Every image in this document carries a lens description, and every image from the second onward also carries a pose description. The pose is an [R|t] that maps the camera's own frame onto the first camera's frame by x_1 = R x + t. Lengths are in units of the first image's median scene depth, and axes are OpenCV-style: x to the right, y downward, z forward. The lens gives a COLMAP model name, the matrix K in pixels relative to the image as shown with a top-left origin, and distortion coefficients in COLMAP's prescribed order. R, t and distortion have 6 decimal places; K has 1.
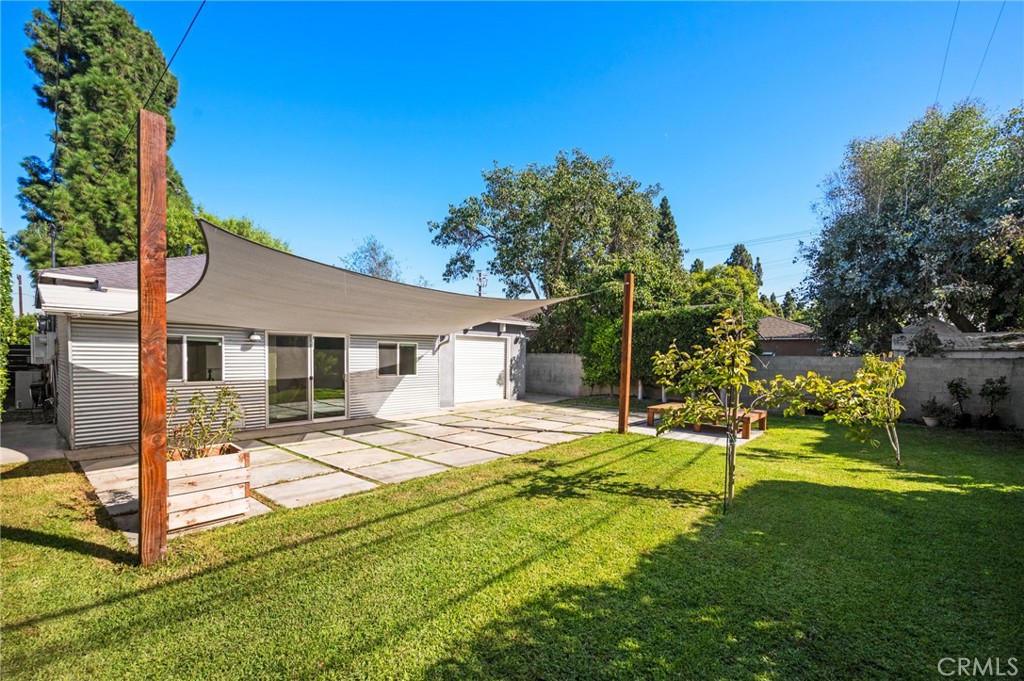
lens RADIAL K [[420.7, 0, 516.6], [0, 420.7, 371.9], [0, 0, 1]] dist [0.002219, 0.000333]
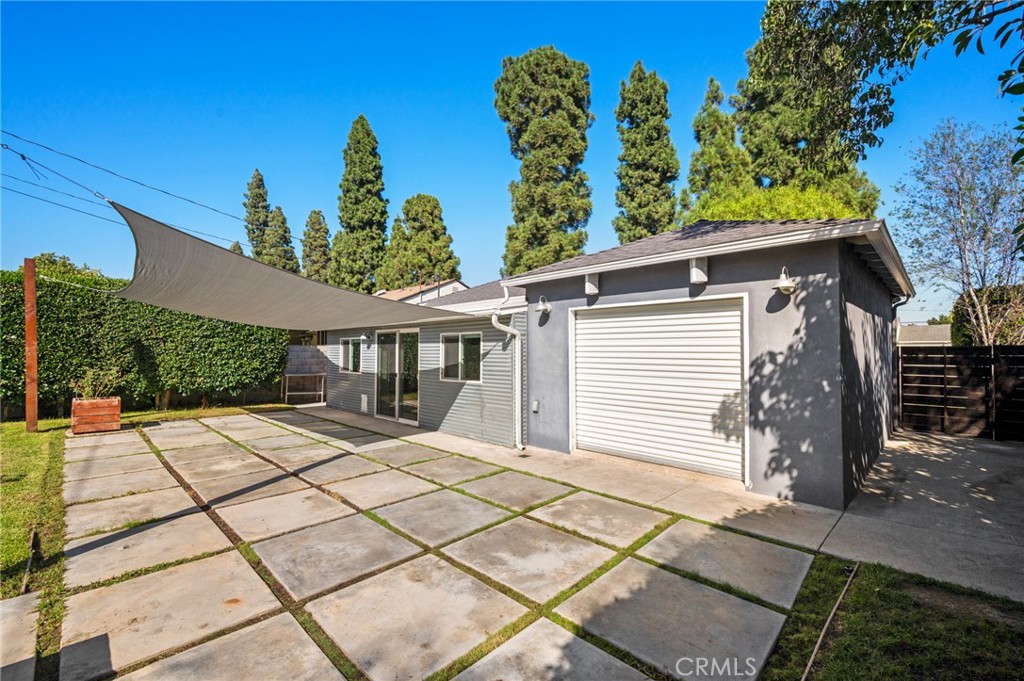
lens RADIAL K [[438.1, 0, 513.4], [0, 438.1, 344.9], [0, 0, 1]] dist [-0.003611, 0.000499]
pose [[-0.046160, -0.031918, -0.998424, 0.330304], [-0.045545, 0.998517, -0.029815, -0.023883], [0.997895, 0.044097, -0.047546, 0.831310]]
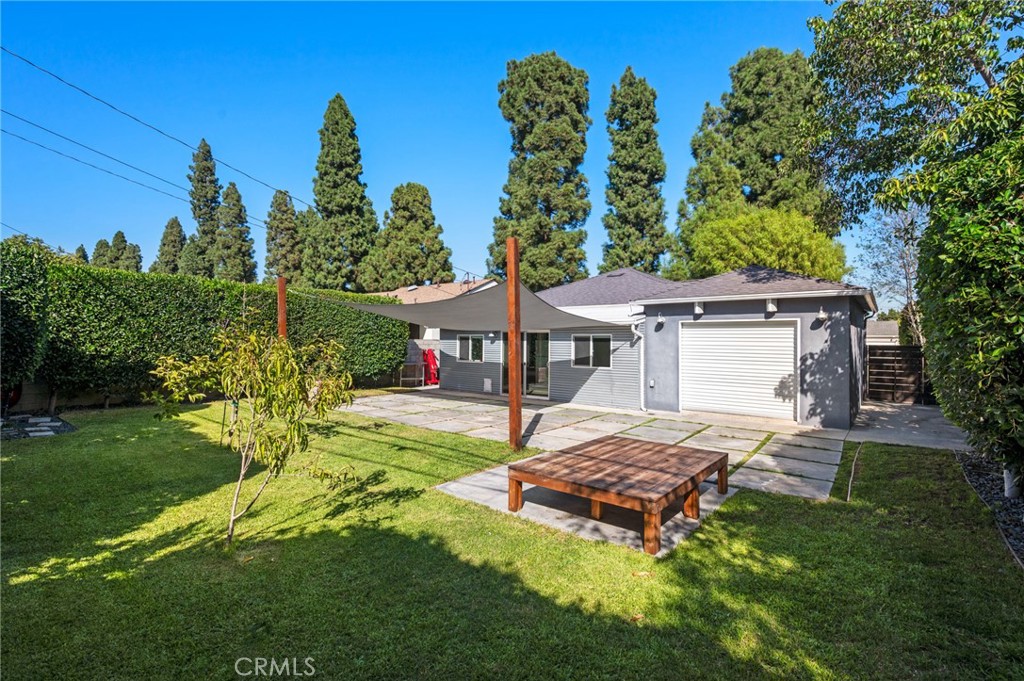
lens RADIAL K [[471.3, 0, 508.1], [0, 471.3, 340.1], [0, 0, 1]] dist [-0.002764, -0.001204]
pose [[0.049449, -0.018204, -0.998611, 0.634721], [-0.051584, 0.998453, -0.020755, -0.016649], [0.997444, 0.052539, 0.048434, 0.548276]]
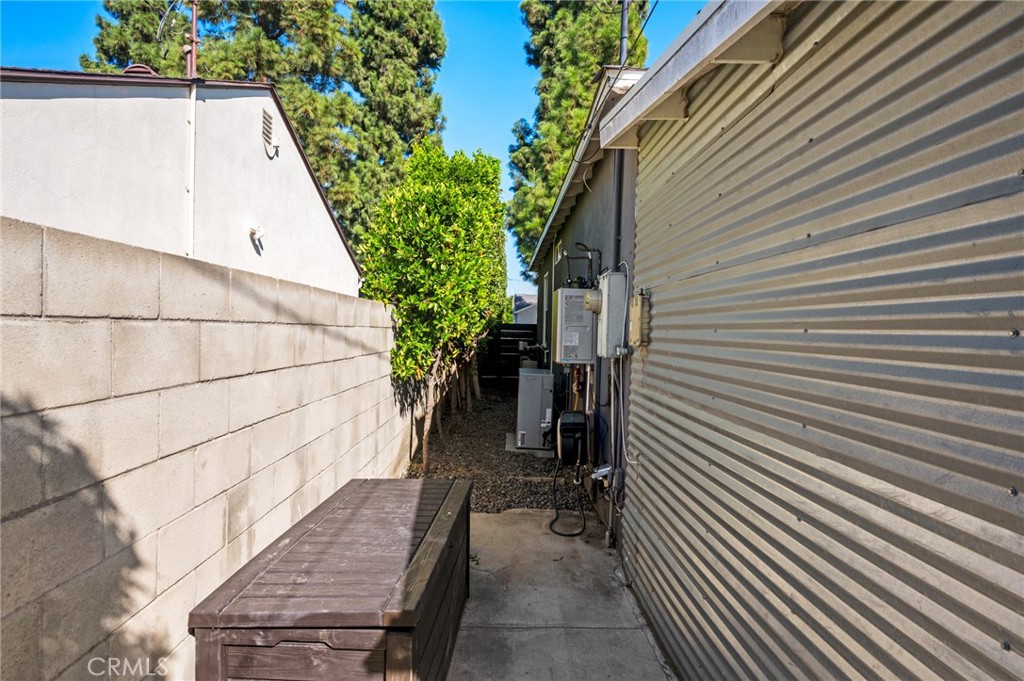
lens RADIAL K [[558.2, 0, 515.1], [0, 558.2, 337.1], [0, 0, 1]] dist [0.006461, 0.001255]
pose [[0.673398, 0.006313, -0.739254, -0.503200], [-0.041996, 0.998675, -0.029727, -0.017039], [0.738087, 0.051064, 0.672771, 0.397584]]
